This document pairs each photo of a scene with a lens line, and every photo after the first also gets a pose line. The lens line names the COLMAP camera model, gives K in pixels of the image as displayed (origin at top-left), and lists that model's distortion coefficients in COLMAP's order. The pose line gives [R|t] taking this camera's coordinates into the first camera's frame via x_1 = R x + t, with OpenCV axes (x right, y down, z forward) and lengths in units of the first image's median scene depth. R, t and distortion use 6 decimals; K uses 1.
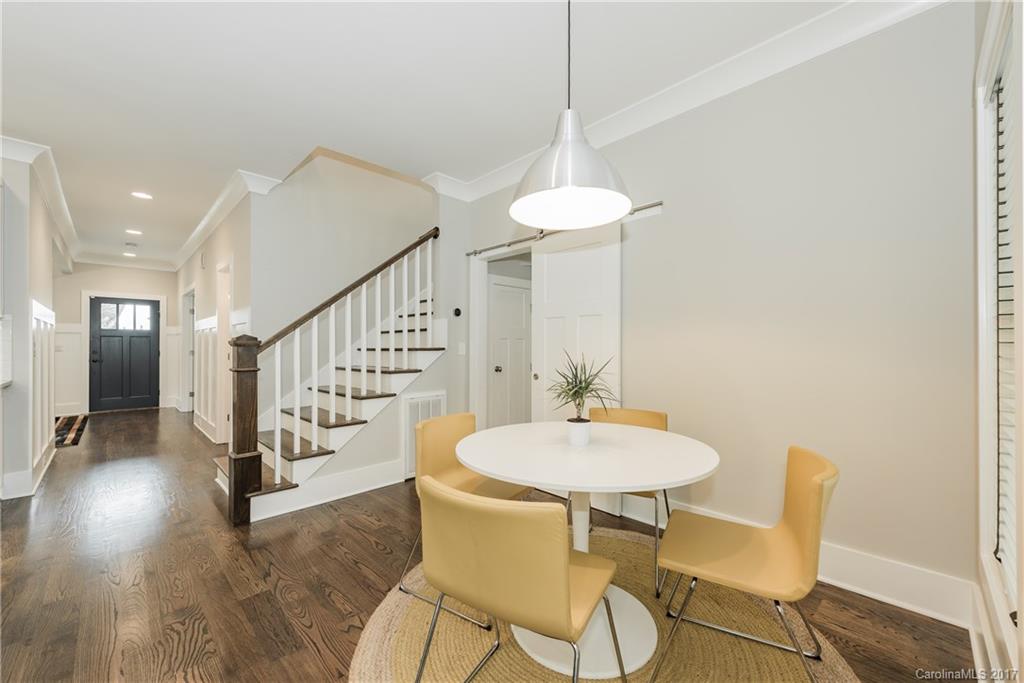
lens RADIAL K [[402.1, 0, 507.7], [0, 402.1, 346.3], [0, 0, 1]] dist [0.002897, -0.000170]
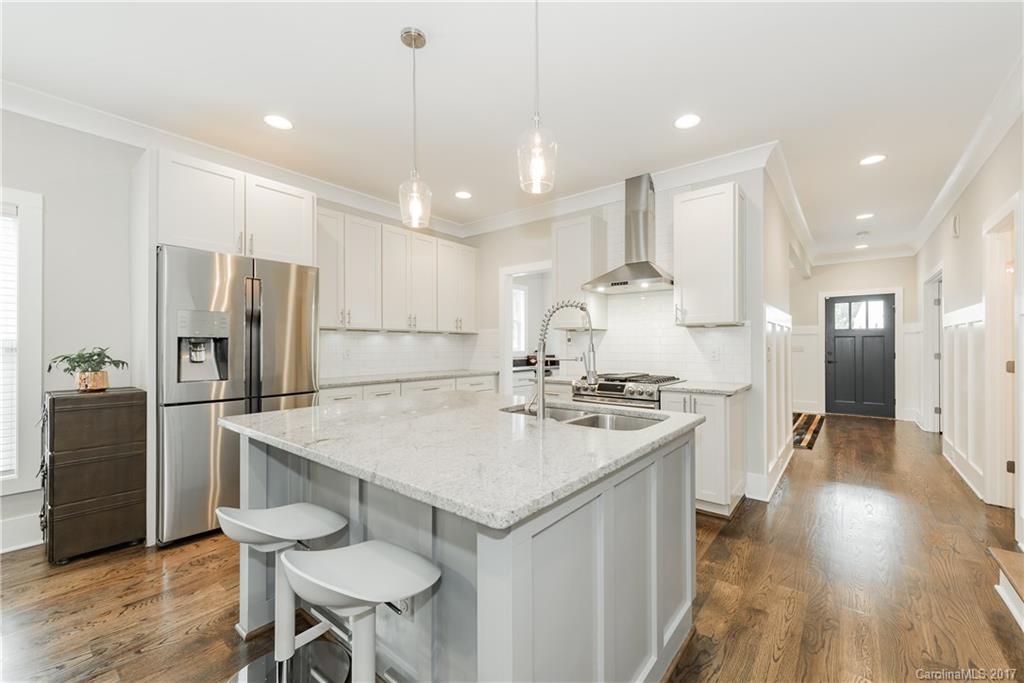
lens RADIAL K [[411.7, 0, 533.5], [0, 411.7, 345.0], [0, 0, 1]] dist [0.001178, -0.000621]
pose [[0.137445, -0.002936, -0.990505, -0.135937], [0.005197, 0.999984, -0.002243, -0.008070], [0.990496, -0.004839, 0.137458, 0.156851]]
